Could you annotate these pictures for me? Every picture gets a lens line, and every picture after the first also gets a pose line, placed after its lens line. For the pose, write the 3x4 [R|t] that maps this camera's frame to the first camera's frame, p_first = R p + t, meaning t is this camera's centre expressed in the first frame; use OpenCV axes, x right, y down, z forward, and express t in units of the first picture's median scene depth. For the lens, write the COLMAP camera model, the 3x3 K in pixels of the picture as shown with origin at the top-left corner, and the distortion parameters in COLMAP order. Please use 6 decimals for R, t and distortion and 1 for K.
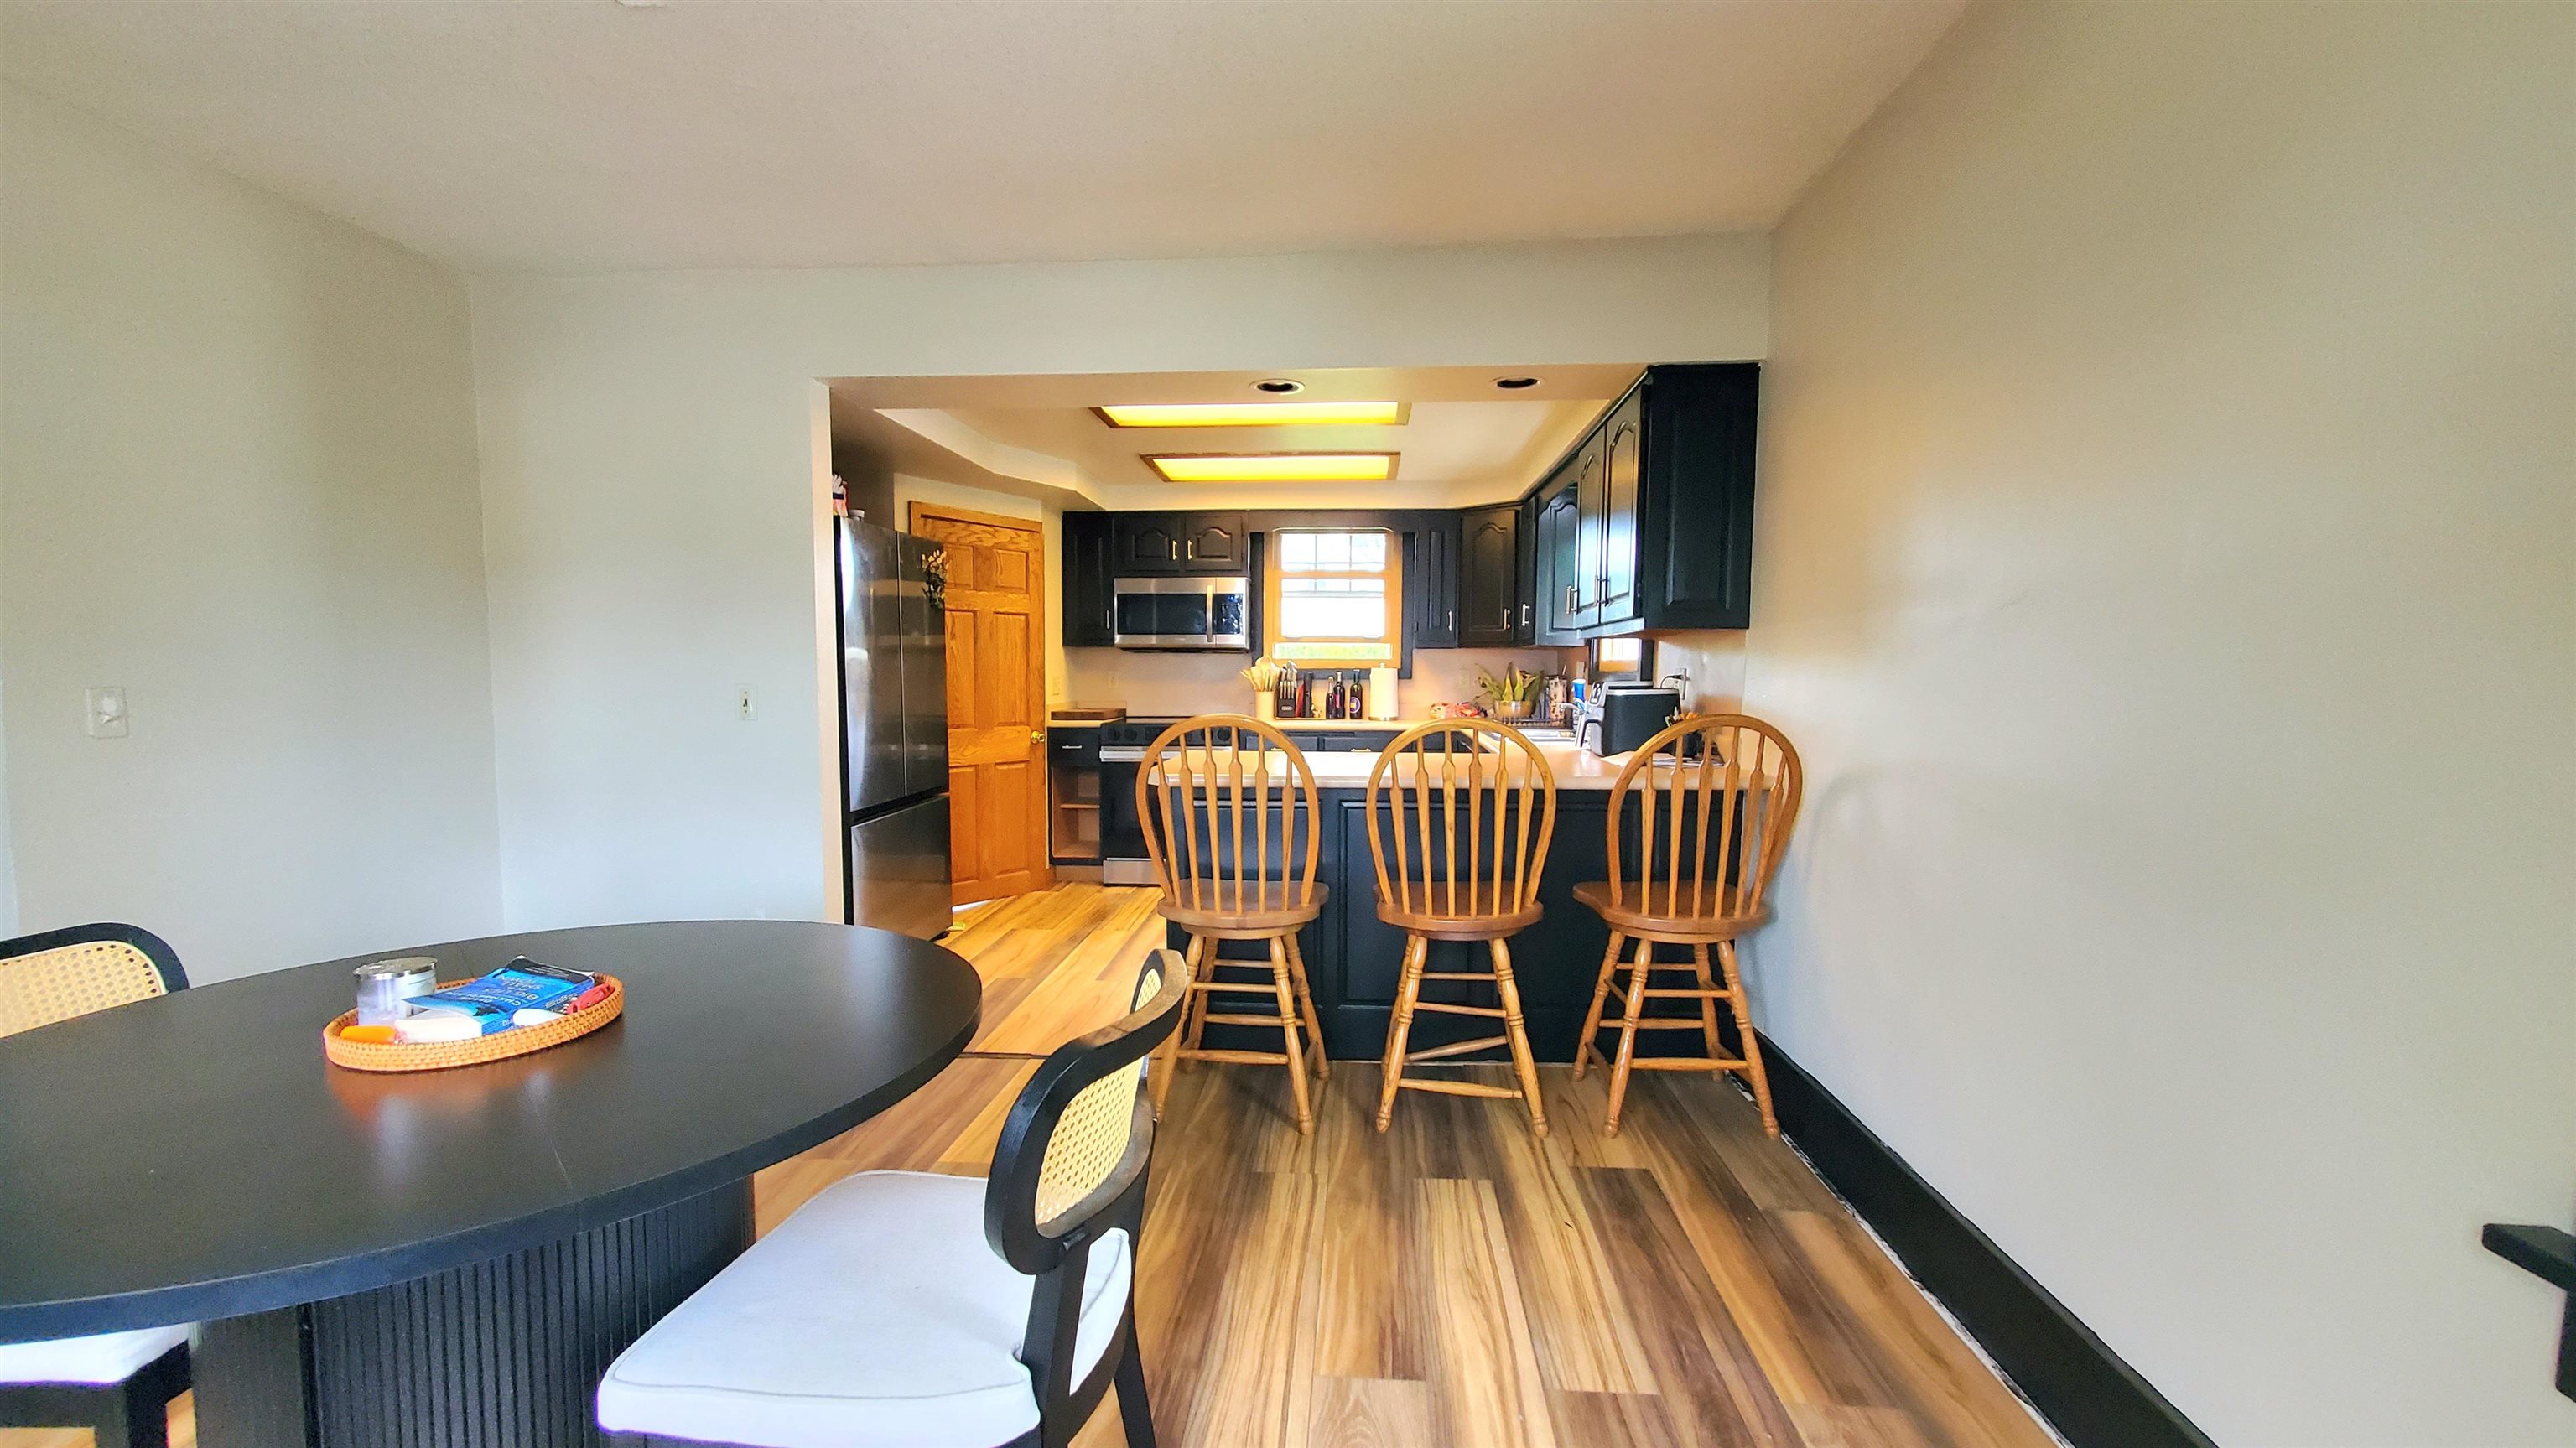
lens RADIAL K [[965.7, 0, 1288.0], [0, 965.7, 724.0], [0, 0, 1]] dist [0.000224, -0.000078]
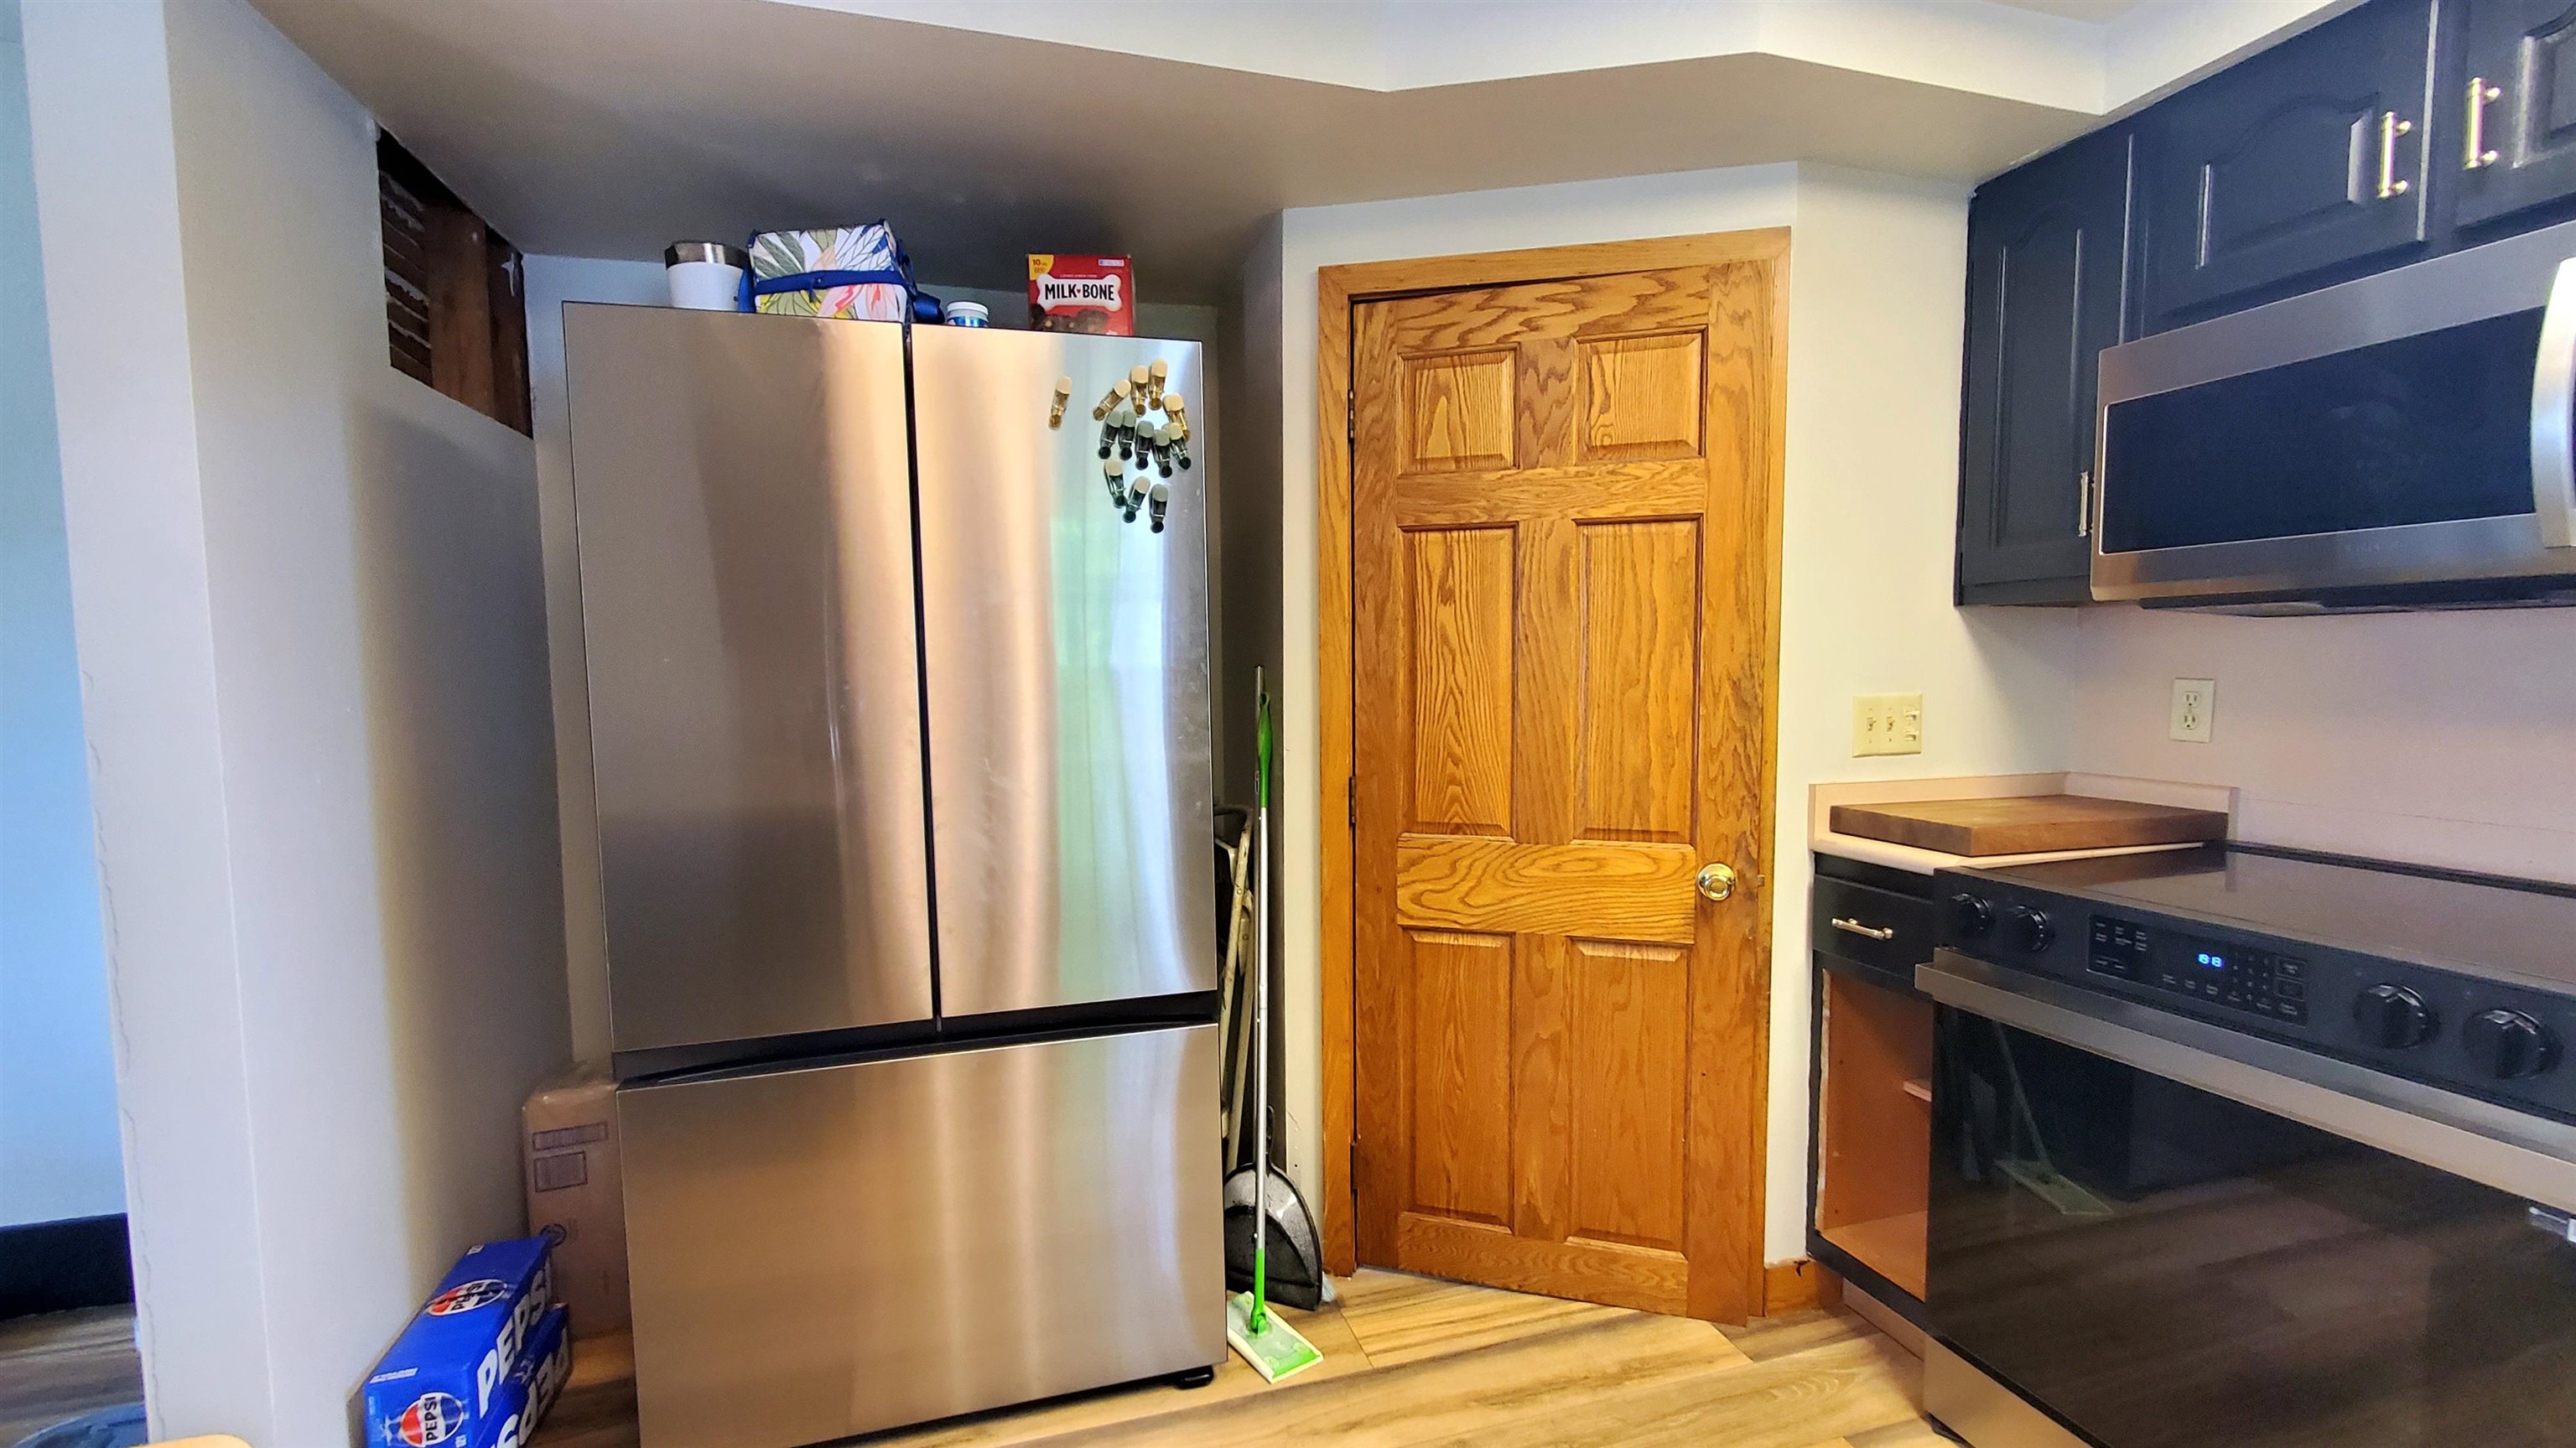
lens RADIAL K [[1104.5, 0, 1278.8], [0, 1104.5, 743.4], [0, 0, 1]] dist [-0.001169, -0.000337]
pose [[0.347131, 0.061549, -0.935795, 0.039683], [-0.041604, 0.997872, 0.050199, -0.042796], [0.936893, 0.021507, 0.348953, 0.656747]]
